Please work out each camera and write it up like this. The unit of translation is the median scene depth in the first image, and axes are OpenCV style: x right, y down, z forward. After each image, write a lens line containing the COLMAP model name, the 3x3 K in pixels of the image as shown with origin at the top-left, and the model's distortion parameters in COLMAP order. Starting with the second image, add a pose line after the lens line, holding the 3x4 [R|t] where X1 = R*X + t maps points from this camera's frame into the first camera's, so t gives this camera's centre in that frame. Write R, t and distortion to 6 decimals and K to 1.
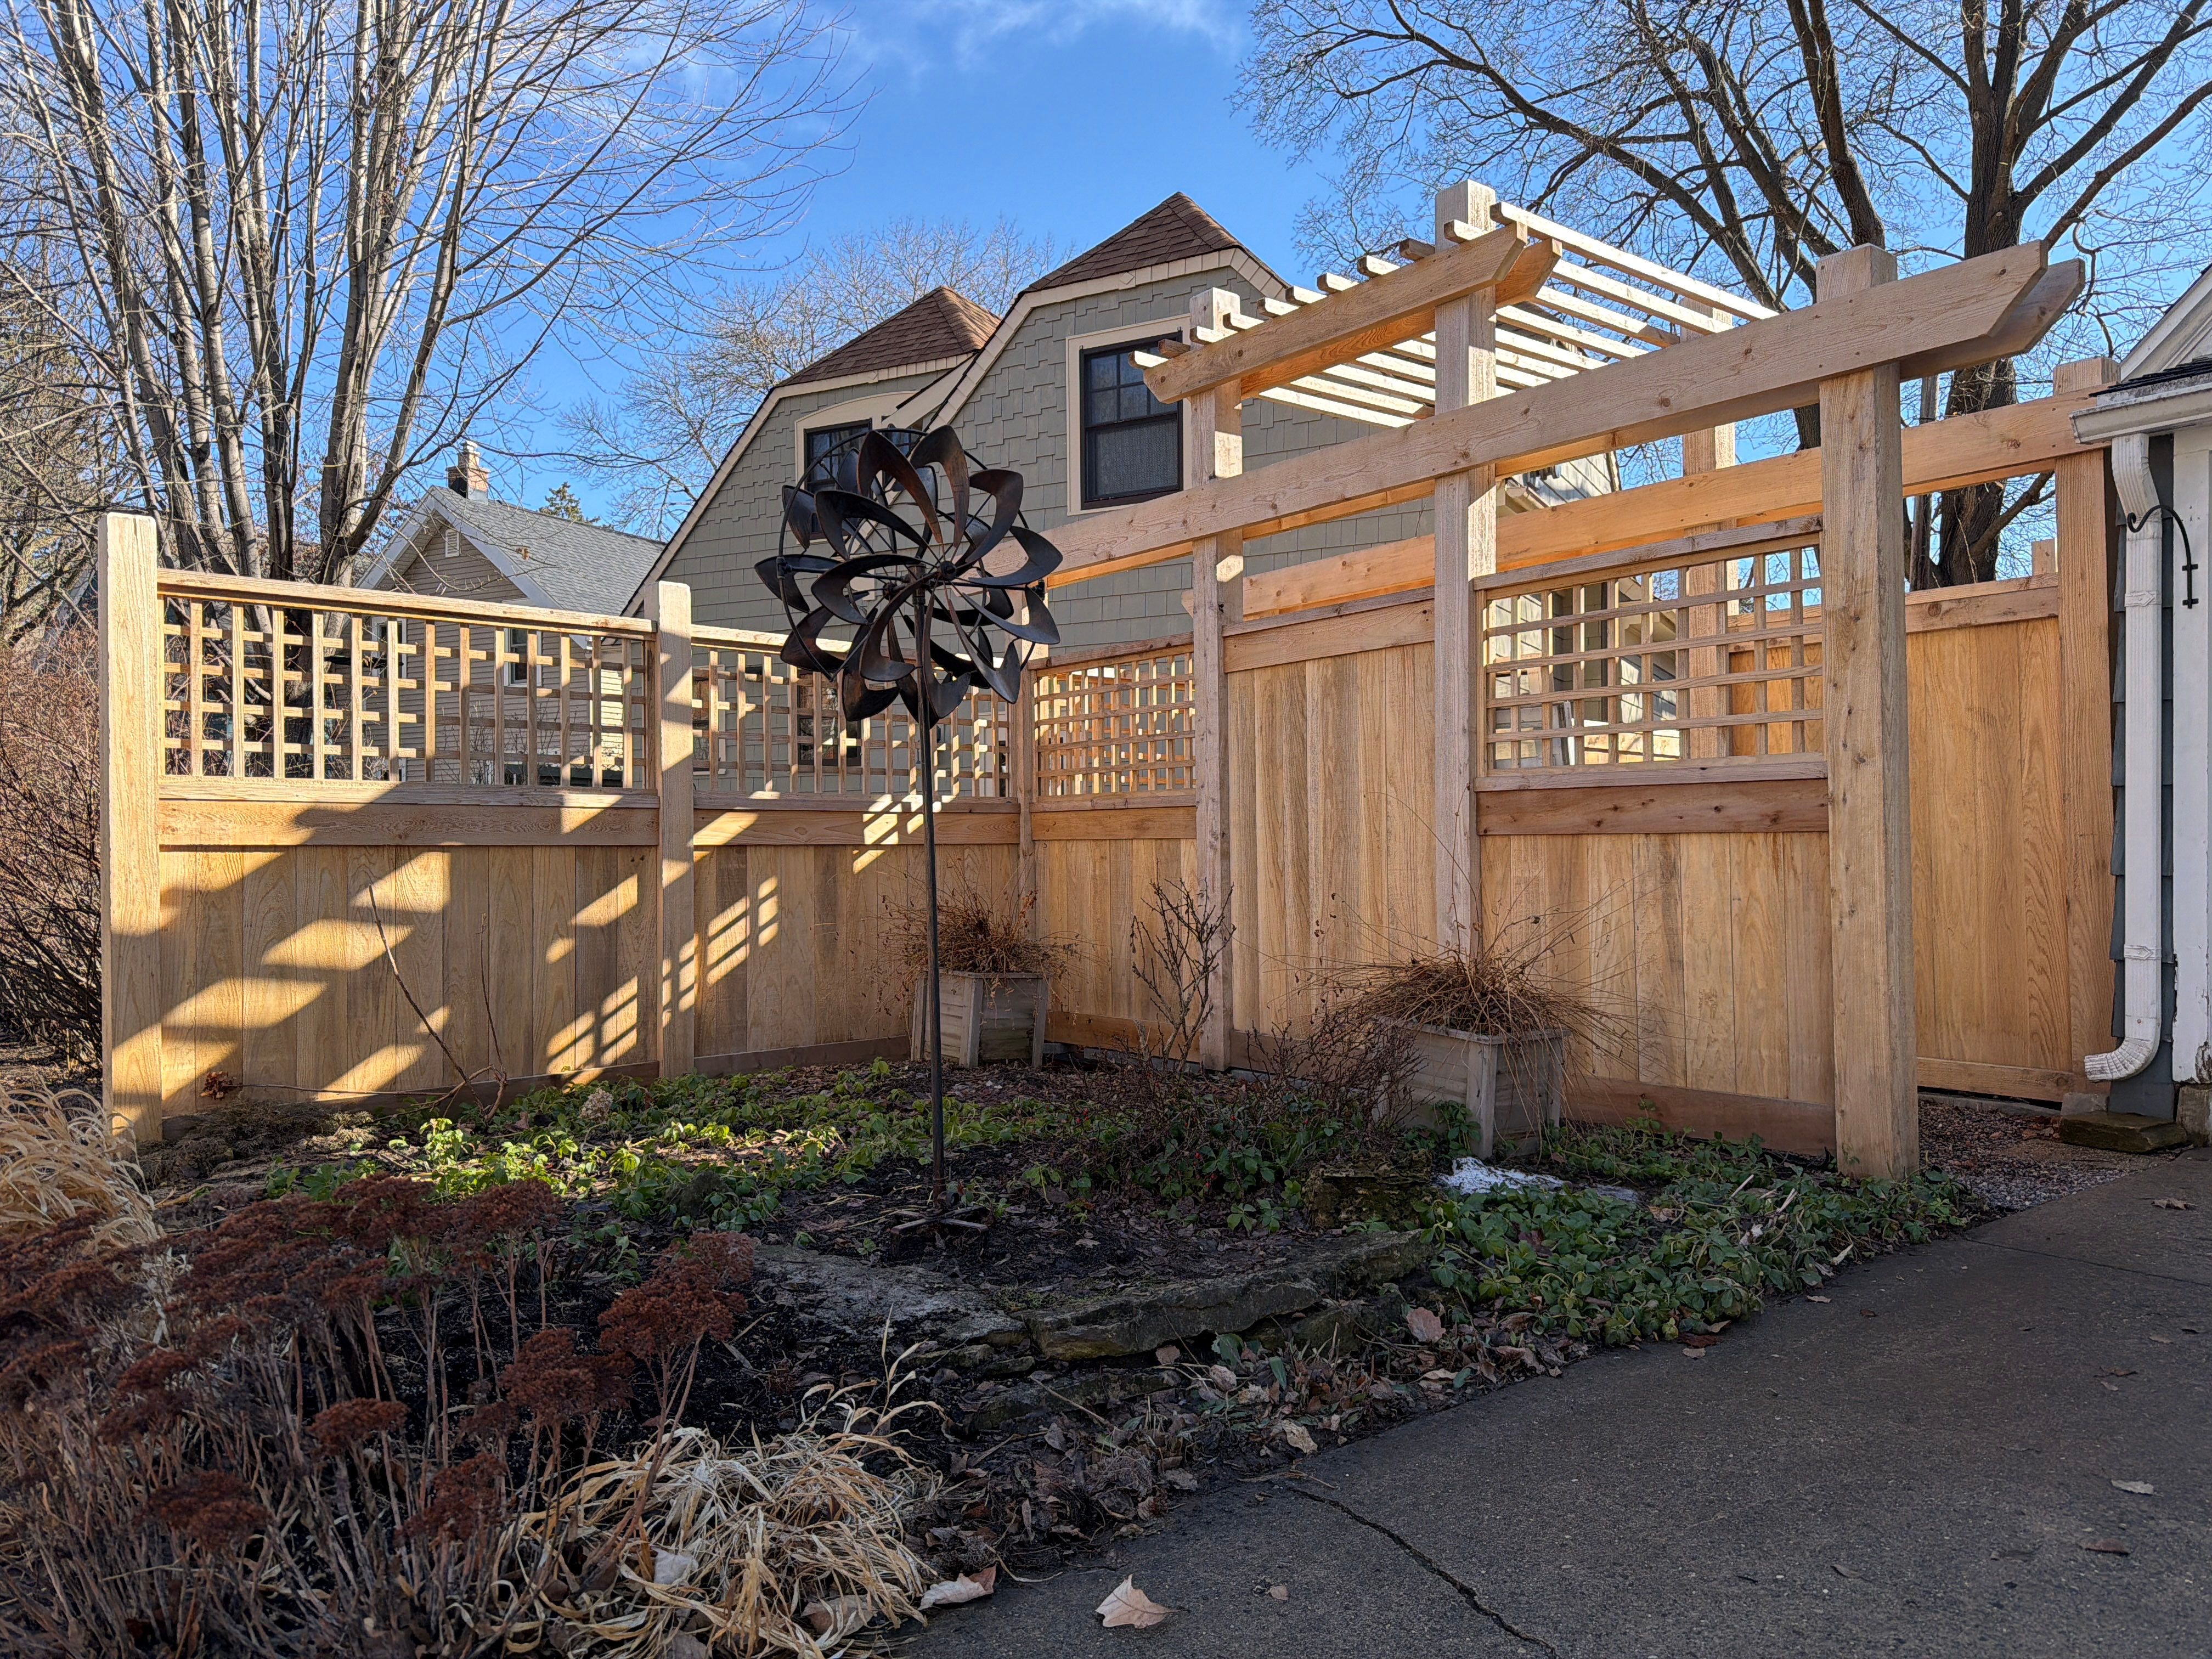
lens RADIAL K [[1553.6, 0, 1115.7], [0, 1553.6, 836.5], [0, 0, 1]] dist [0.075486, -0.075453]
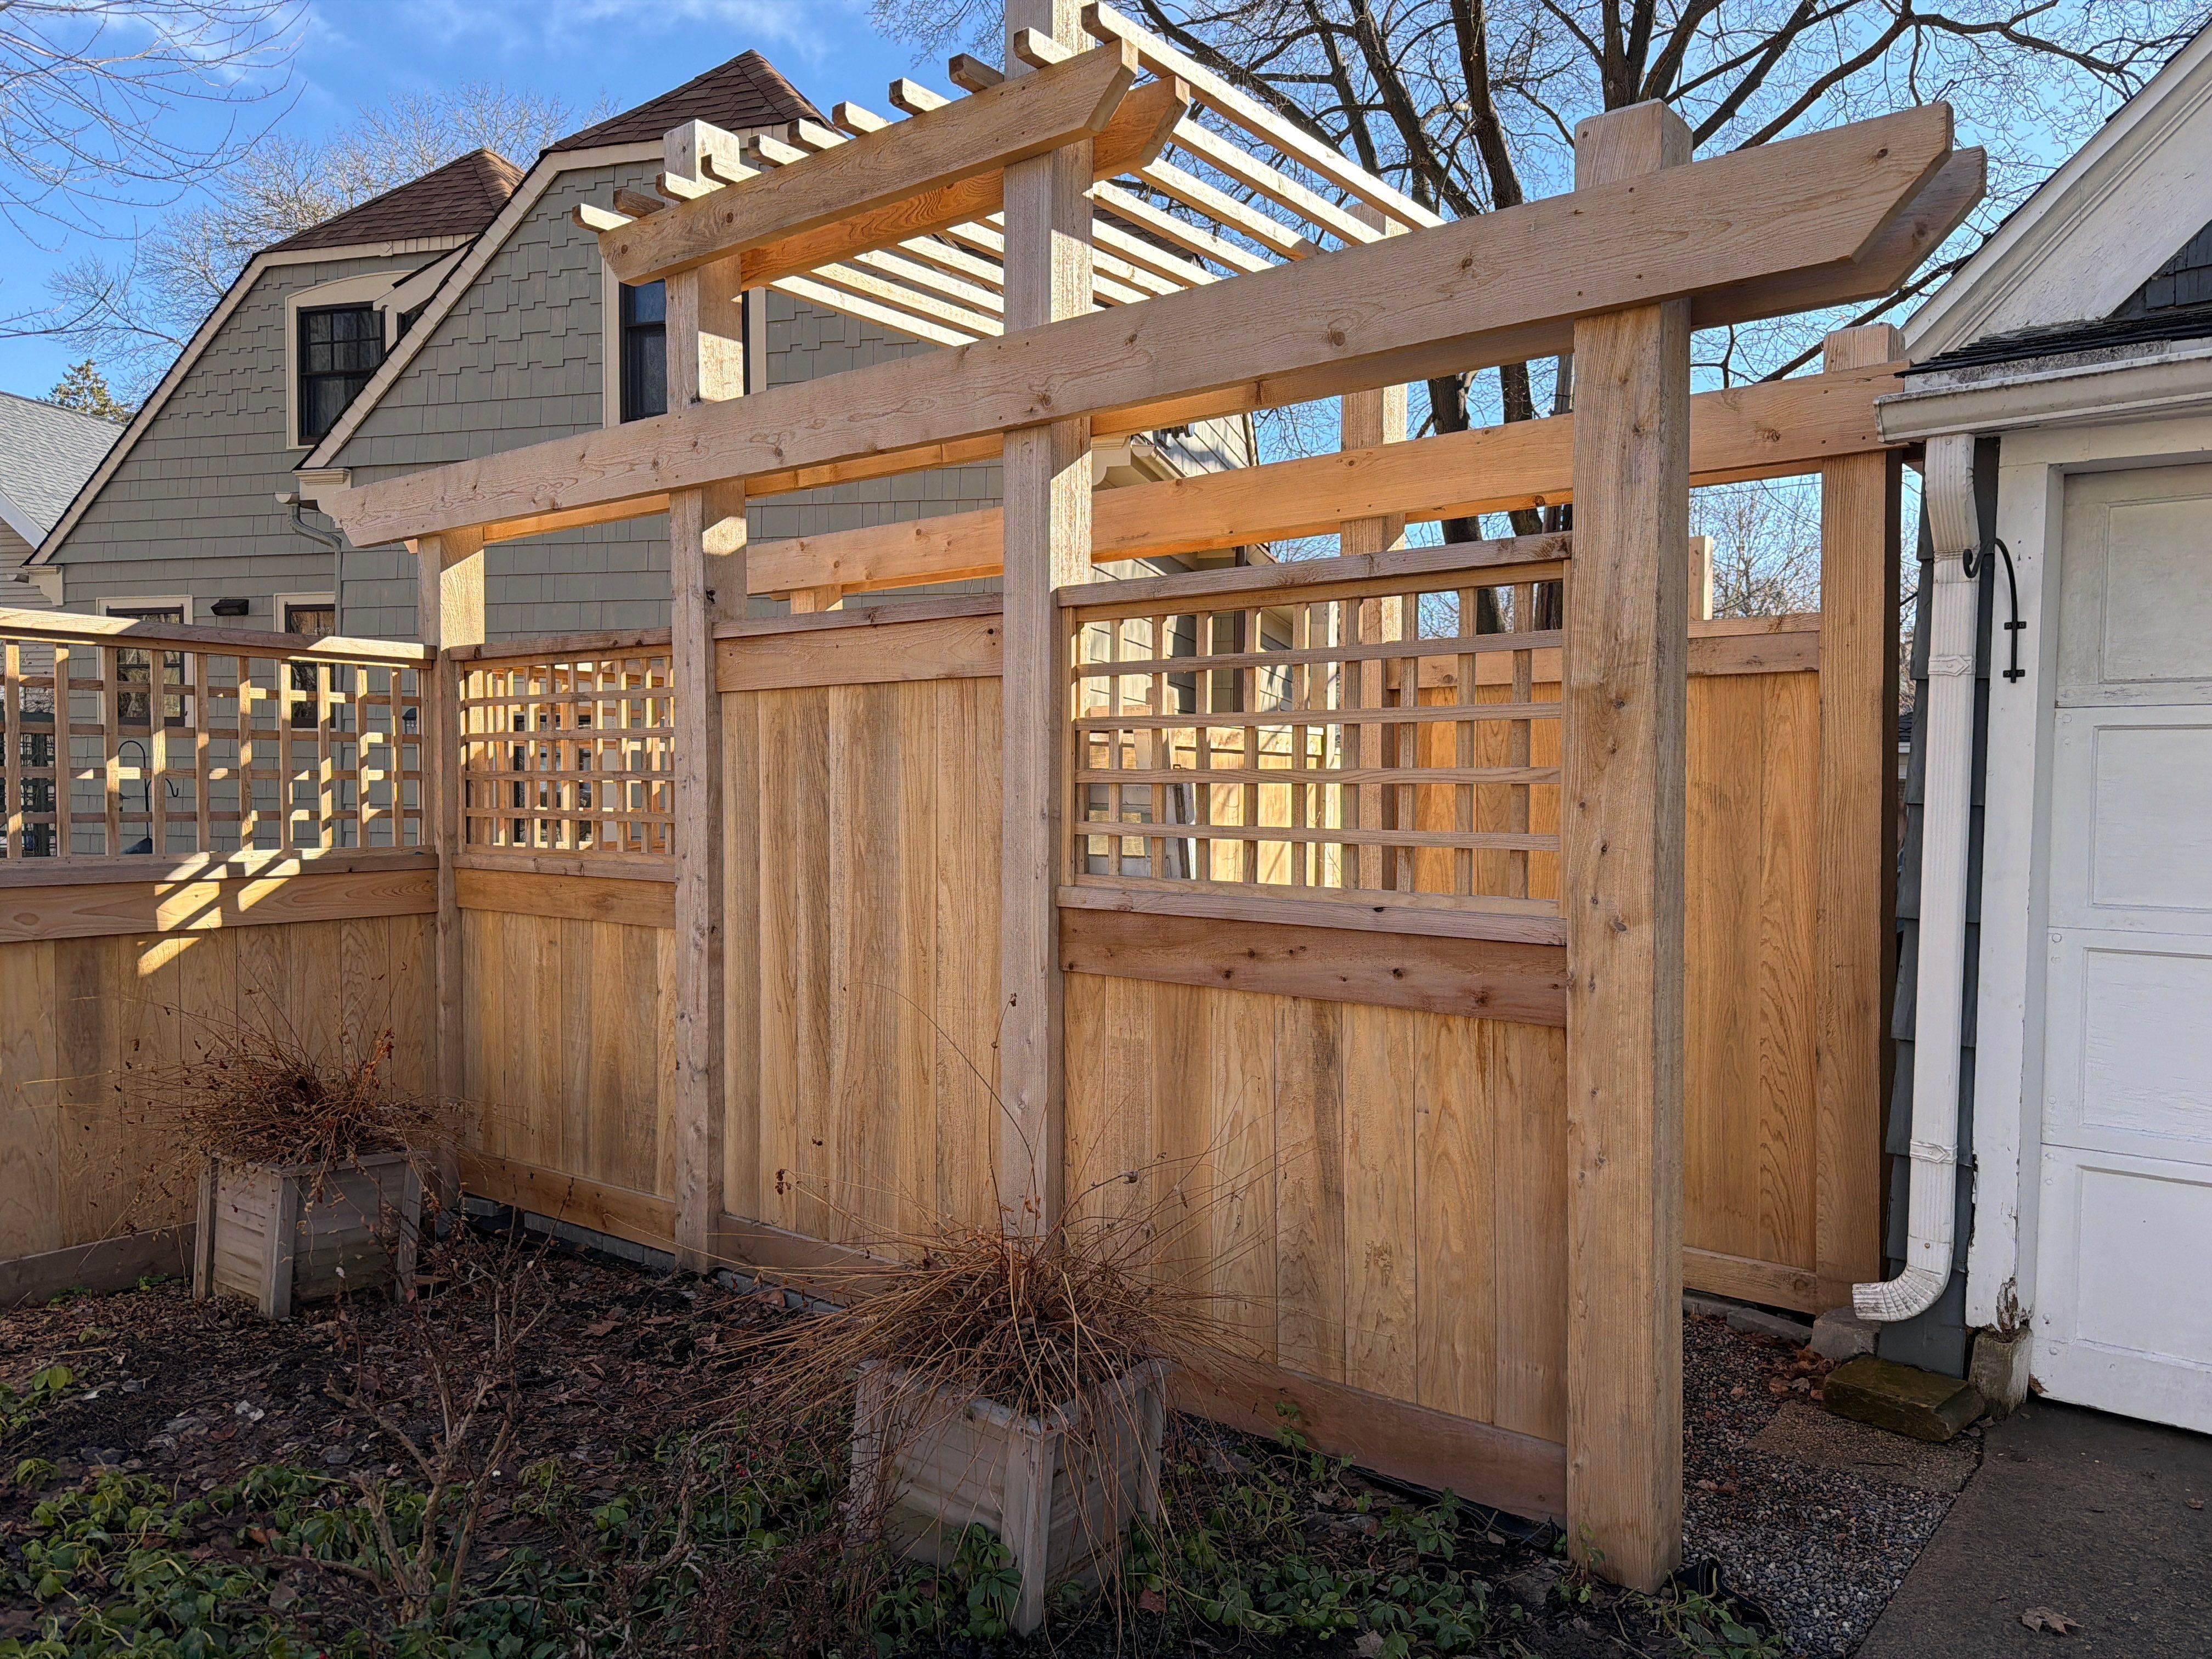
lens RADIAL K [[1550.9, 0, 1099.6], [0, 1550.9, 832.2], [0, 0, 1]] dist [0.132510, -0.179146]
pose [[0.976468, 0.009258, 0.215465, 0.094528], [-0.017044, 0.999266, 0.034302, -0.075846], [-0.214989, -0.037167, 0.975909, 0.308594]]
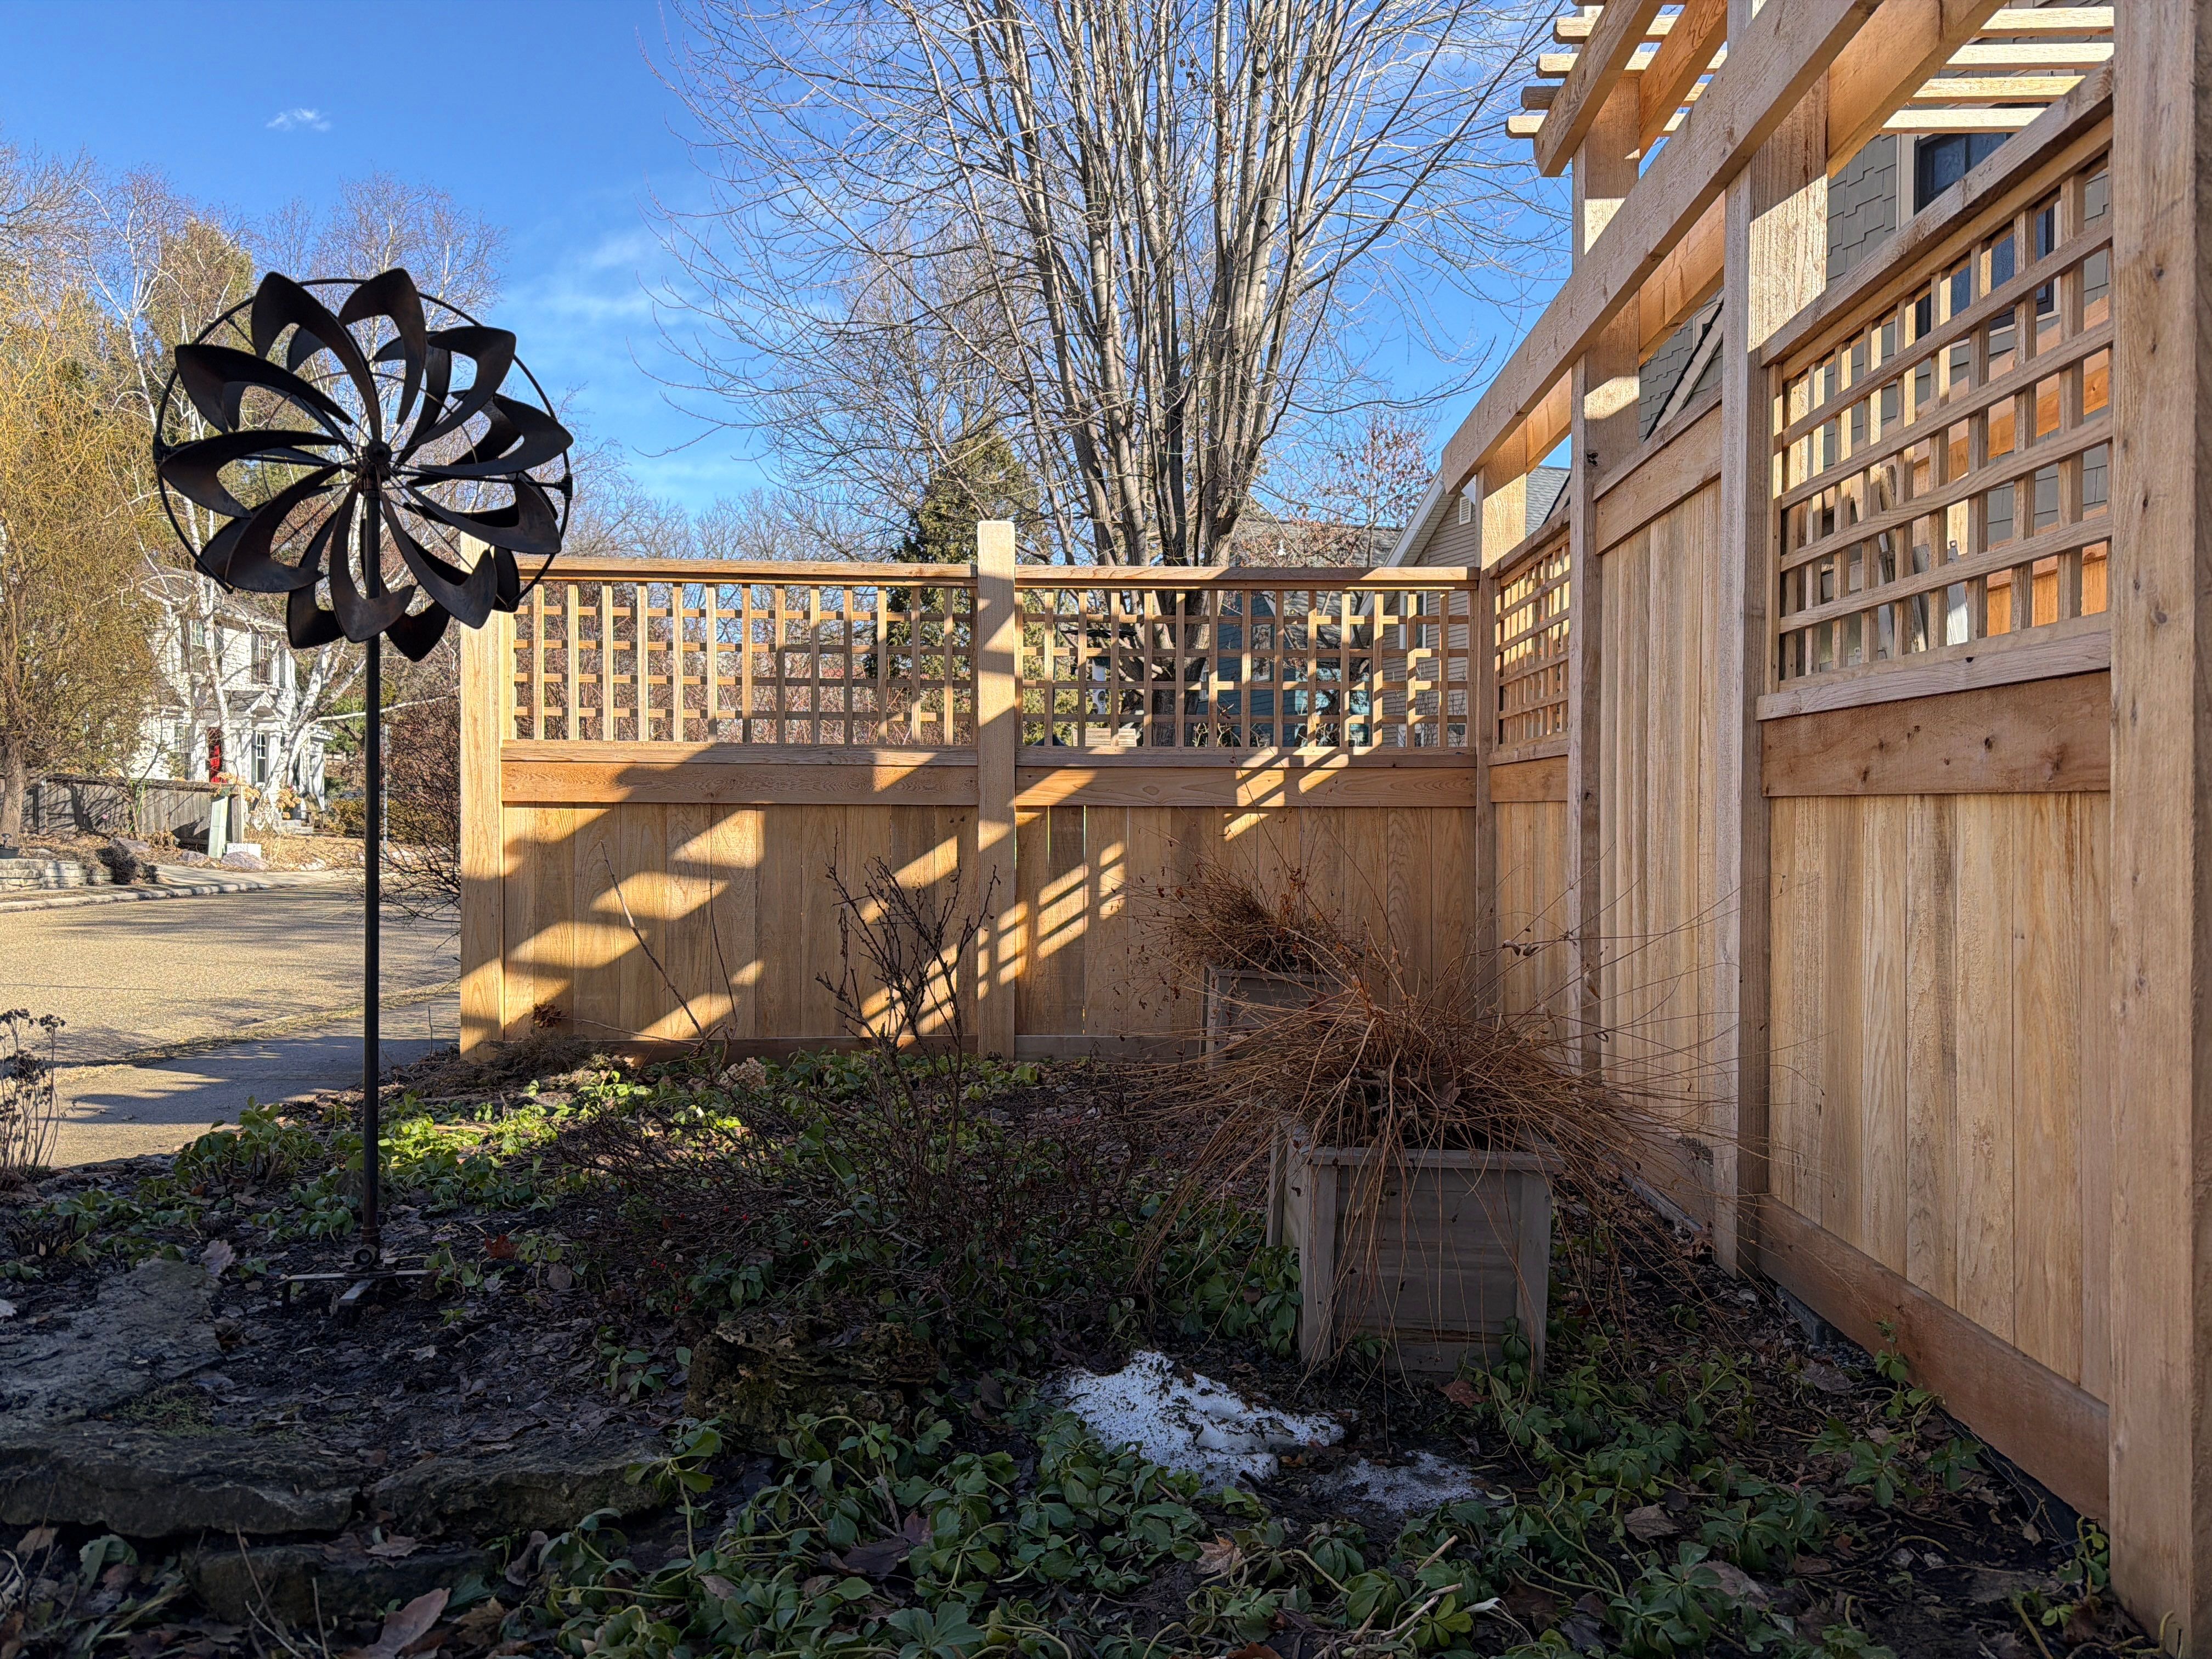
lens RADIAL K [[1550.9, 0, 1099.6], [0, 1550.9, 832.2], [0, 0, 1]] dist [0.132510, -0.179146]
pose [[0.750038, 0.018288, -0.661142, 0.392669], [-0.003388, 0.999711, 0.023810, -0.000704], [0.661386, -0.015619, 0.749883, 0.366095]]
